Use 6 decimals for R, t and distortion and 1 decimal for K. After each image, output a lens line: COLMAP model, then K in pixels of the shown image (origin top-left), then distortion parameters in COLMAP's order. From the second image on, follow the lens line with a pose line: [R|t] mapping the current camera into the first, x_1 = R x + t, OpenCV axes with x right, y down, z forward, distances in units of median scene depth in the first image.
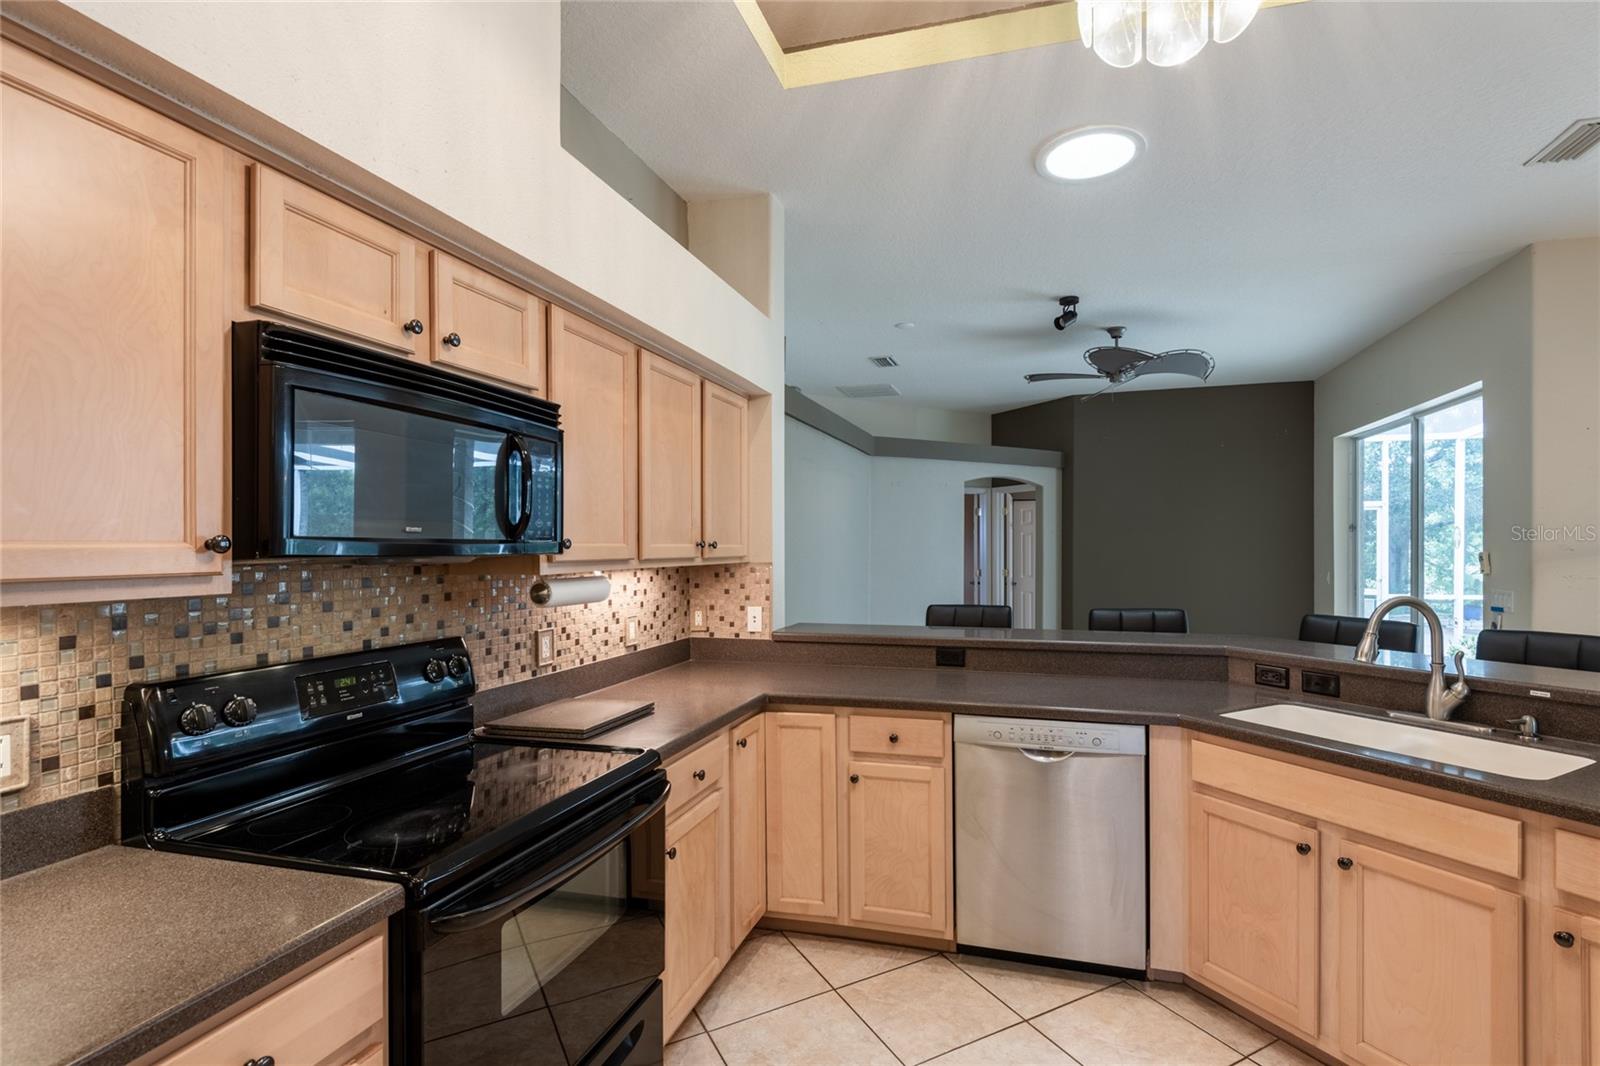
lens RADIAL K [[738.2, 0, 862.2], [0, 738.2, 543.9], [0, 0, 1]] dist [0.018807, -0.010825]
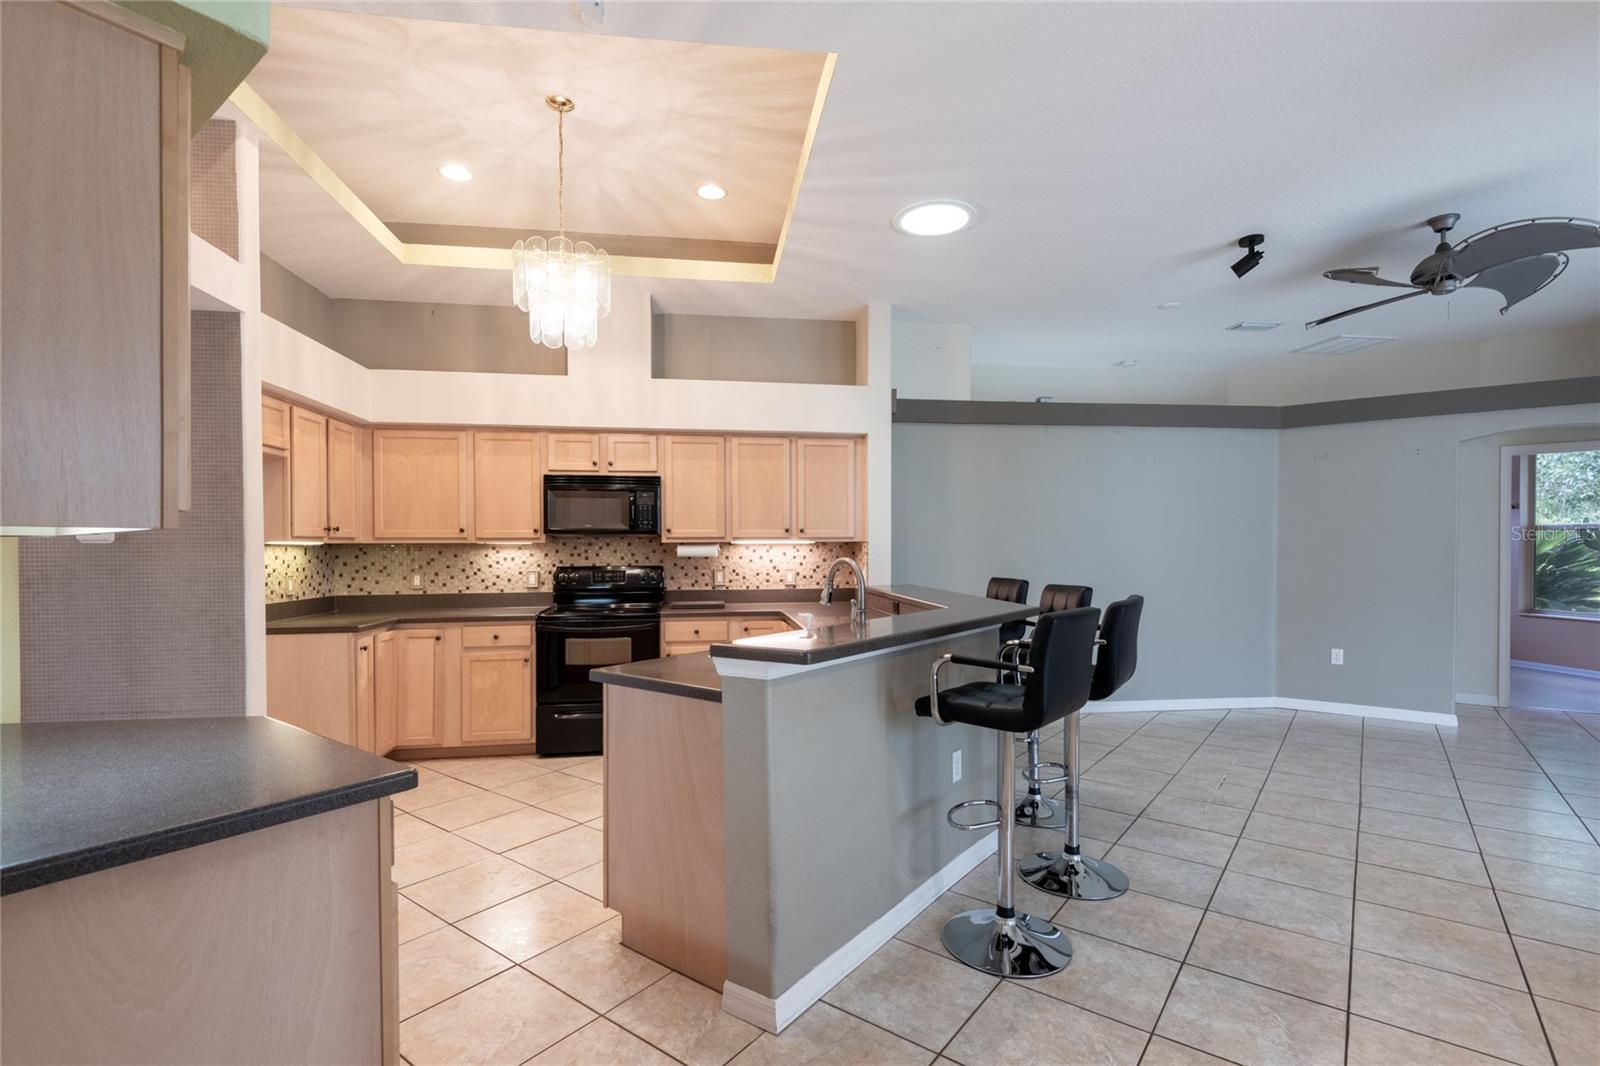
lens RADIAL K [[738.2, 0, 817.3], [0, 738.2, 556.2], [0, 0, 1]] dist [0.018807, -0.010825]
pose [[0.398316, 0.013489, -0.917149, 1.655627], [0.005422, 0.999840, 0.017060, 0.038252], [0.917232, -0.011768, 0.398179, 0.368159]]
